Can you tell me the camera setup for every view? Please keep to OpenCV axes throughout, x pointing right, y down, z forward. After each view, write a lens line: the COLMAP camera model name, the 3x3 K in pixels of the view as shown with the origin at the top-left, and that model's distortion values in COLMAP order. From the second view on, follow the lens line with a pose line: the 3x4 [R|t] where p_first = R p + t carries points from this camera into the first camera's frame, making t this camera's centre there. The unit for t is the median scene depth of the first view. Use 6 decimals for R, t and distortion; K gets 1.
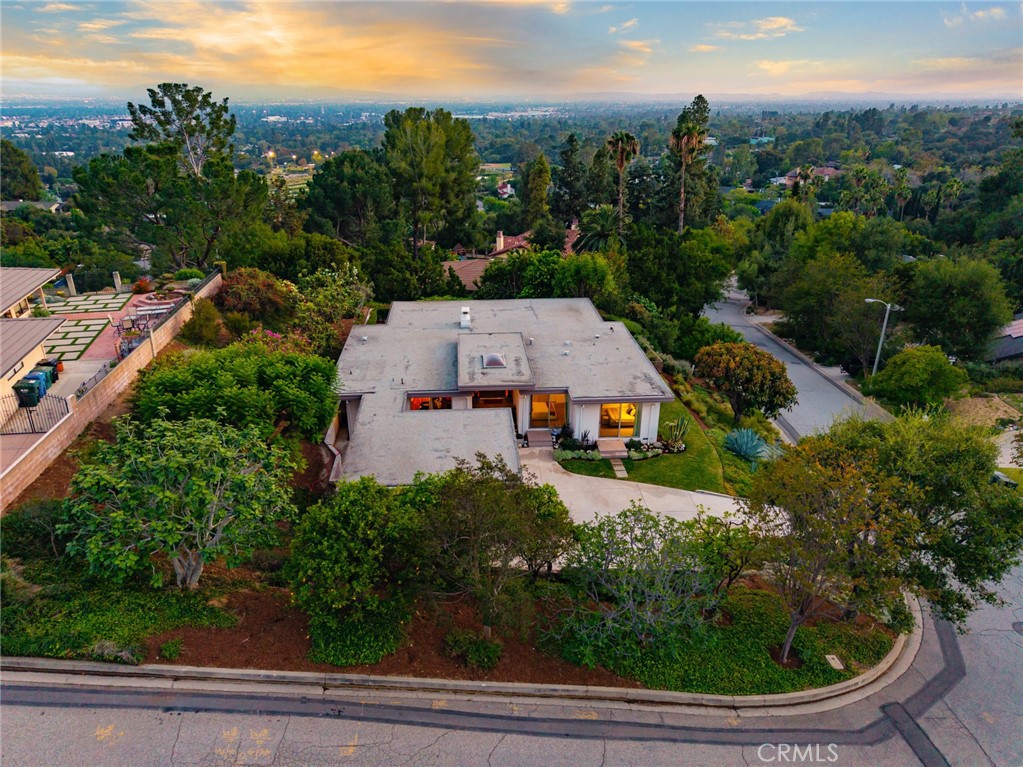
lens RADIAL K [[689.4, 0, 511.5], [0, 689.4, 383.5], [0, 0, 1]] dist [-0.002824, -0.004248]
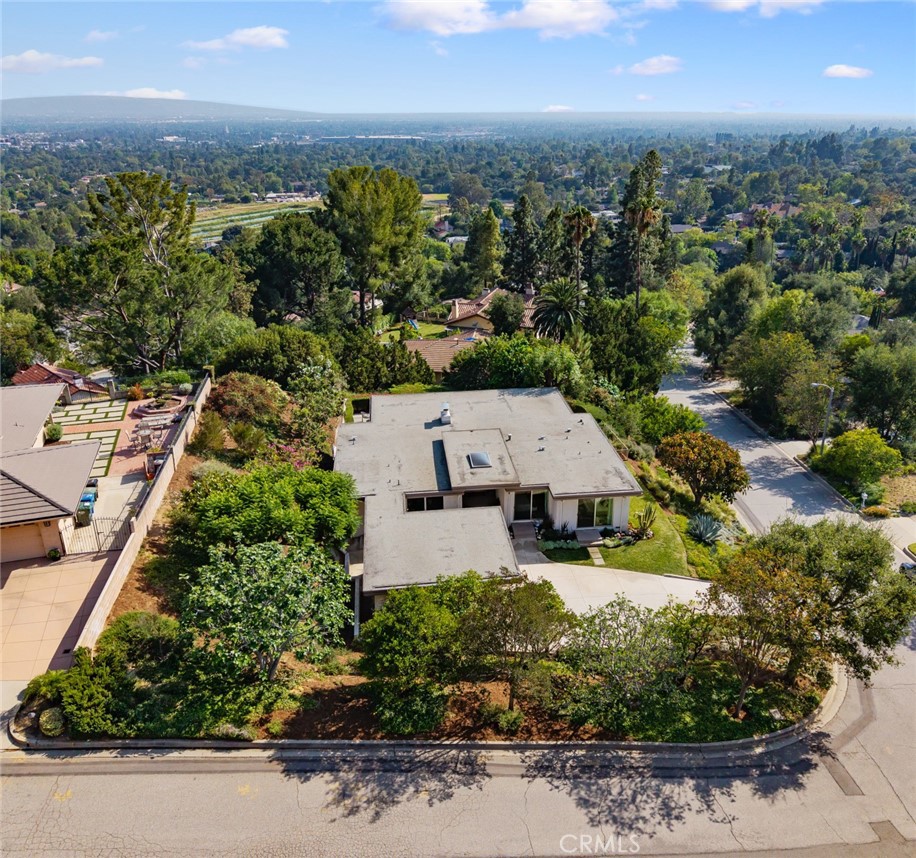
lens RADIAL K [[770.3, 0, 496.2], [0, 770.3, 428.7], [0, 0, 1]] dist [0.004025, -0.012226]
pose [[0.997784, -0.025745, 0.061354, -0.062171], [0.026027, 0.999654, -0.003806, -0.066373], [-0.061235, 0.005395, 0.998109, -0.197055]]
